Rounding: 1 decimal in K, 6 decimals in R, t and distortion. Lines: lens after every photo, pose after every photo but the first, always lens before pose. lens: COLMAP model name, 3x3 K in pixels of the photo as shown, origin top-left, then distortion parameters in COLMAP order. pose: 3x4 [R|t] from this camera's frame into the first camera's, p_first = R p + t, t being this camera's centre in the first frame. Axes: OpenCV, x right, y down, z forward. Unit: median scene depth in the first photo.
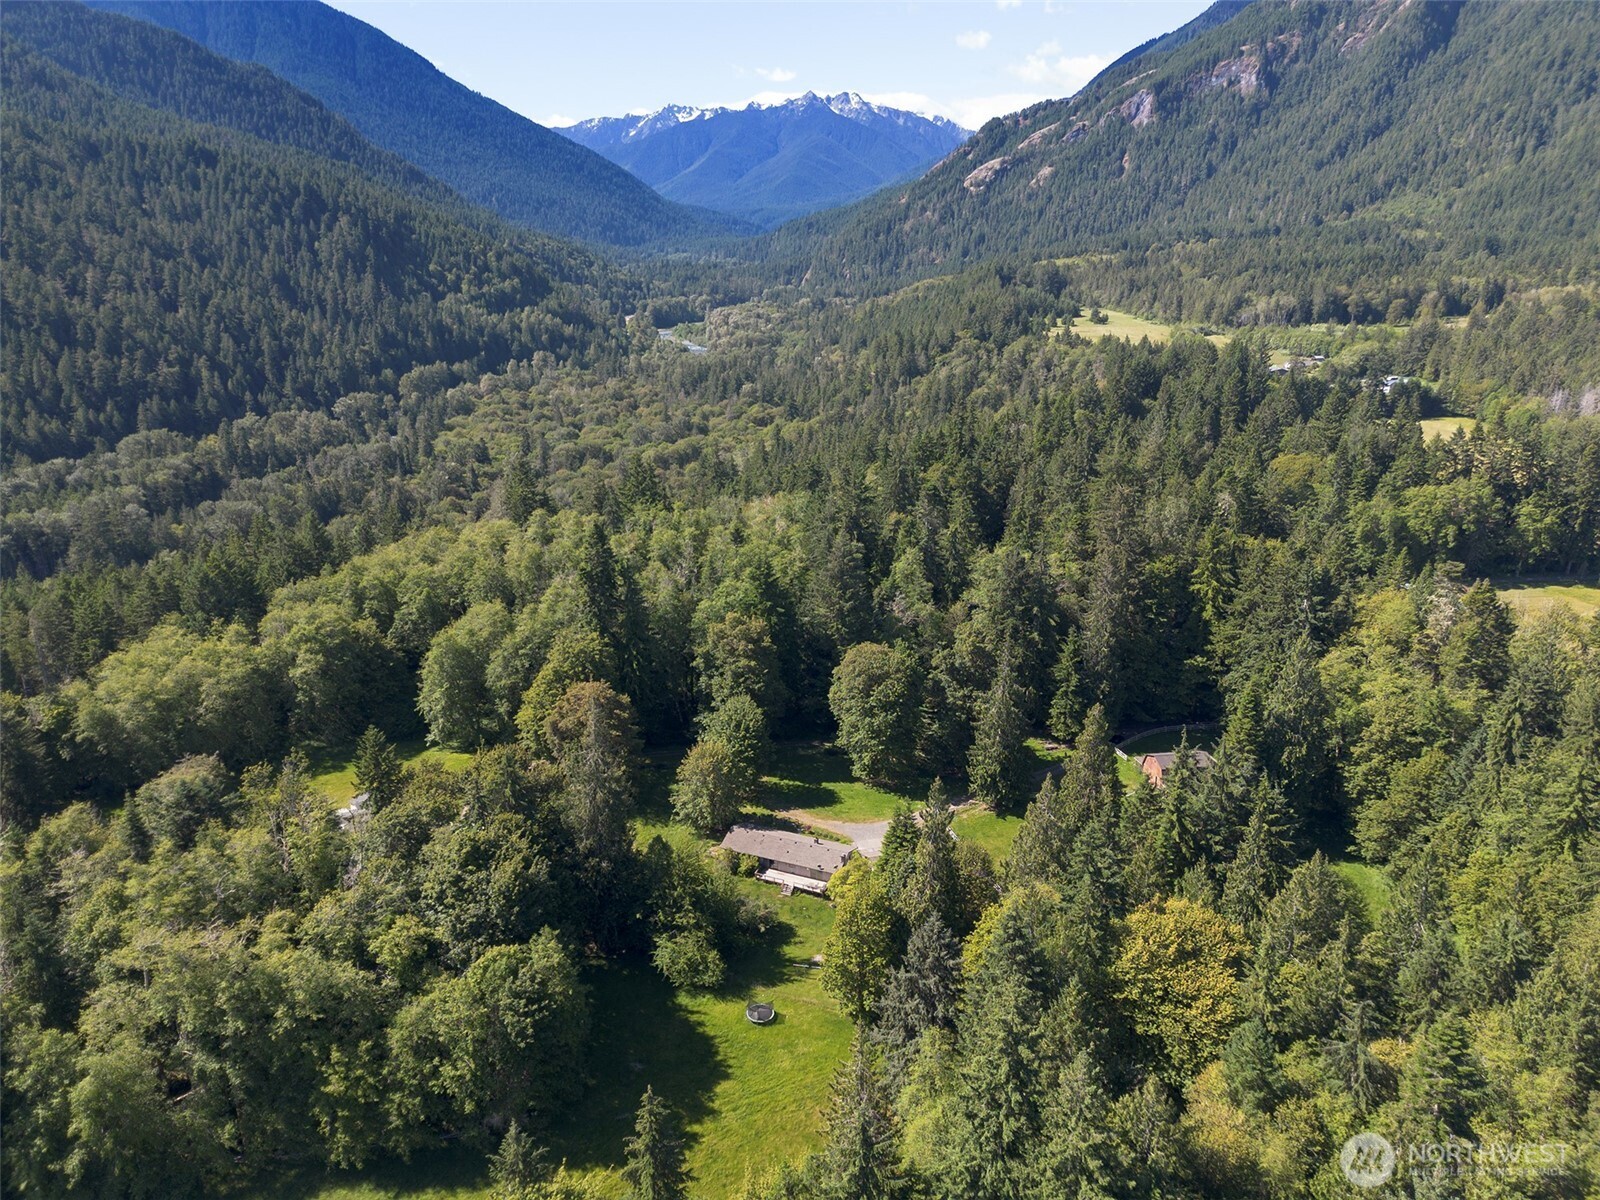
lens RADIAL K [[1113.7, 0, 800.0], [0, 1113.7, 600.0], [0, 0, 1]] dist [0.014586, 0.001097]
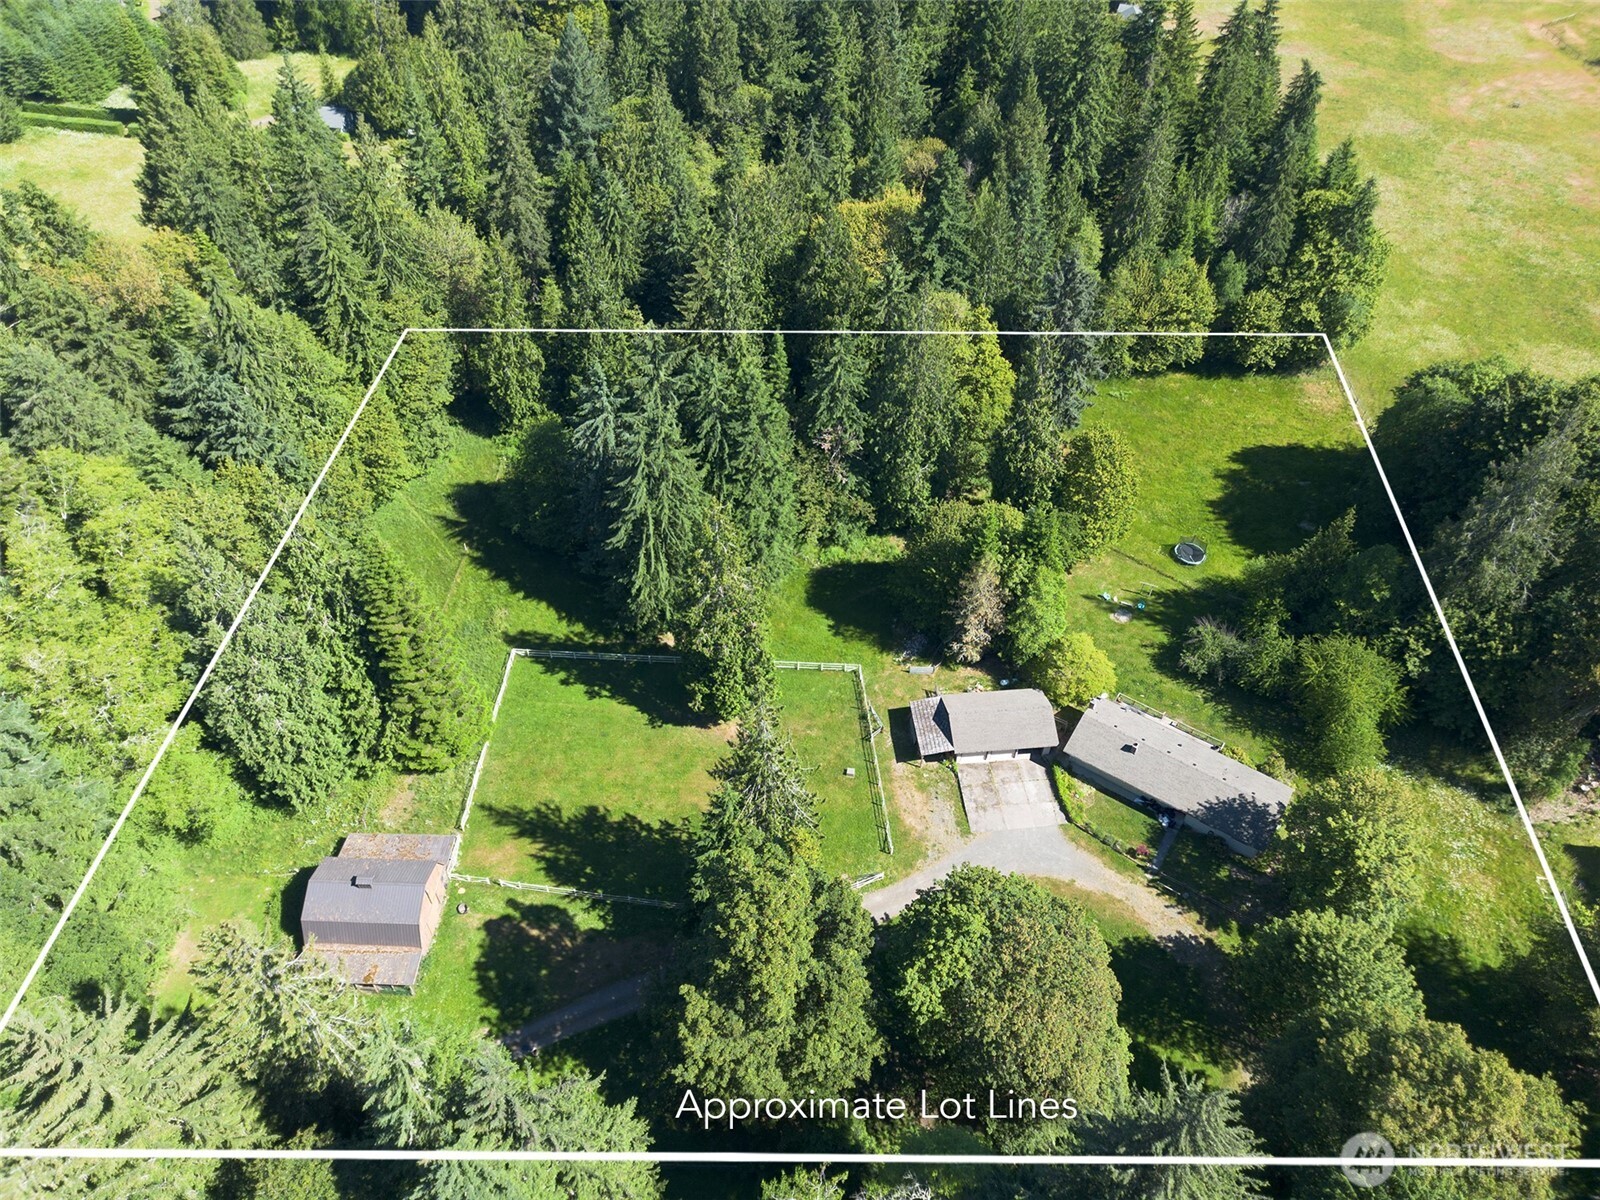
lens RADIAL K [[1113.7, 0, 800.0], [0, 1113.7, 600.0], [0, 0, 1]] dist [0.014586, 0.001097]
pose [[-0.980733, -0.132324, 0.143710, 0.102806], [0.068726, 0.454912, 0.887880, -0.332954], [-0.182863, 0.880650, -0.437054, 1.081197]]
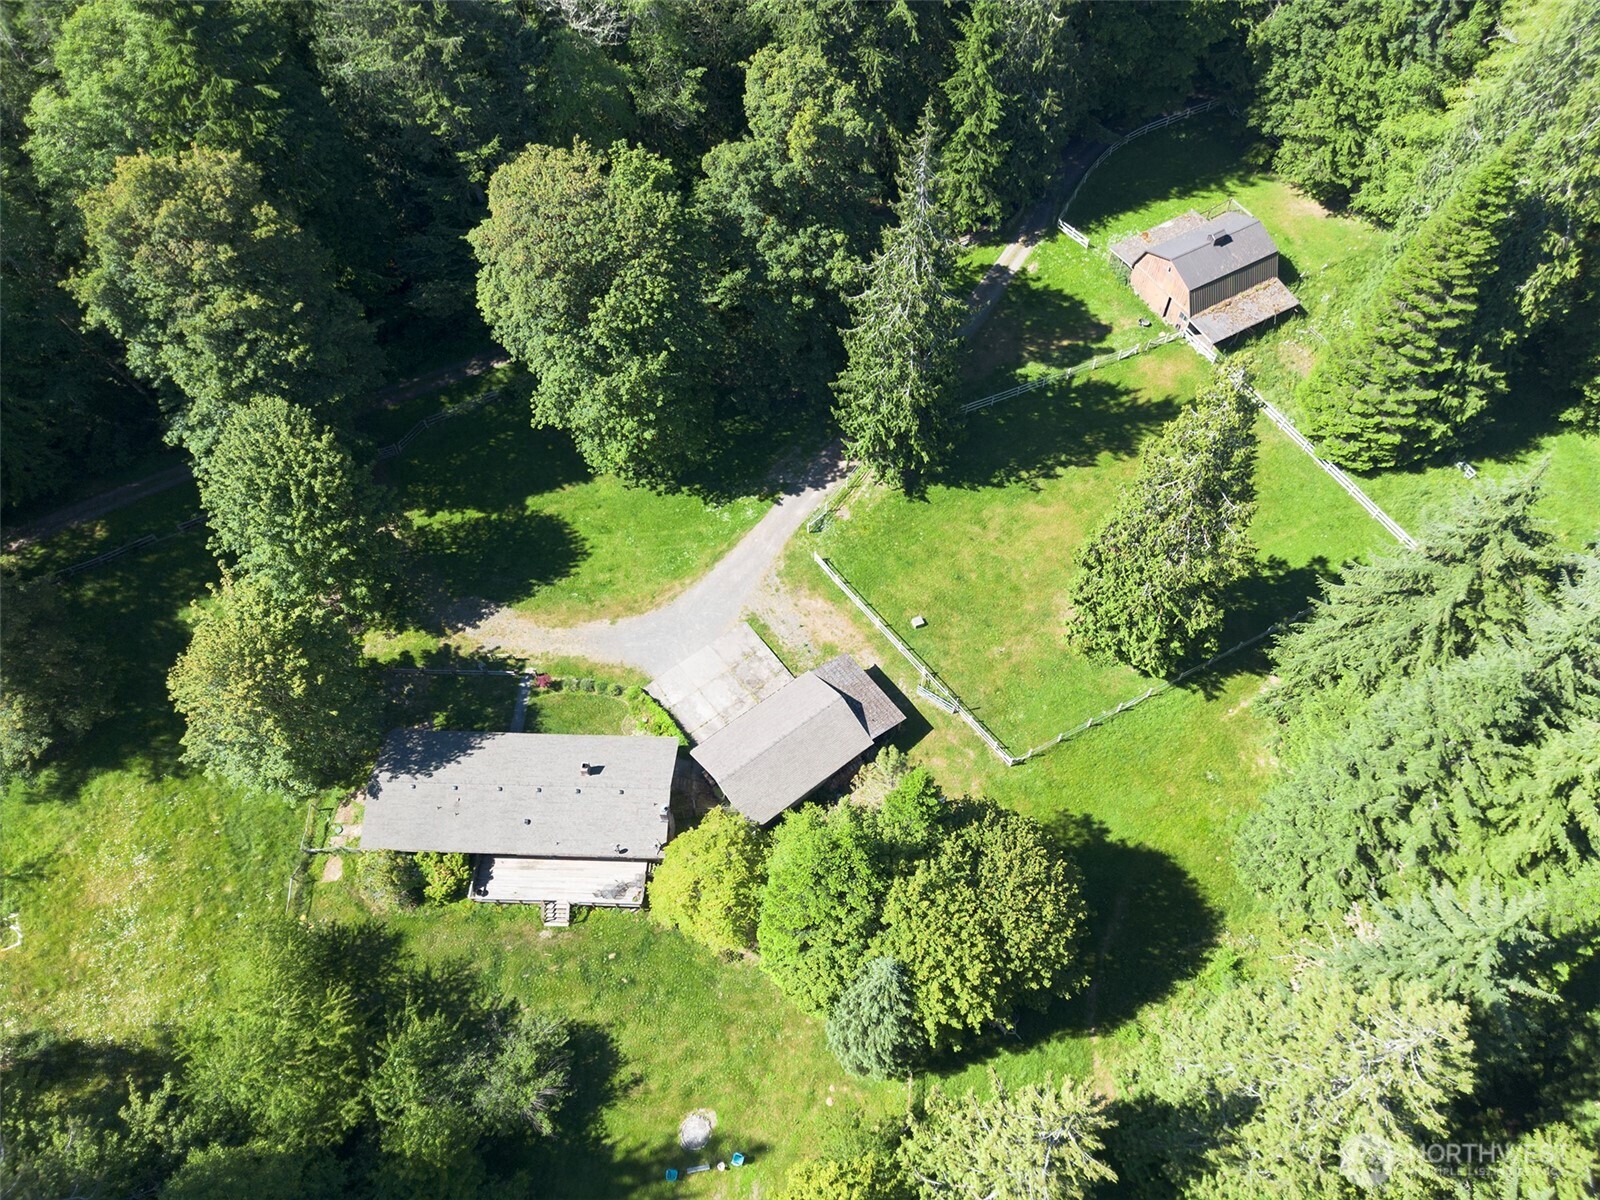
lens RADIAL K [[1113.7, 0, 800.0], [0, 1113.7, 600.0], [0, 0, 1]] dist [0.014586, 0.001097]
pose [[0.936194, -0.302485, 0.179008, 0.031262], [0.121577, 0.756538, 0.642549, -0.084536], [-0.329787, -0.579787, 0.745042, 0.610726]]
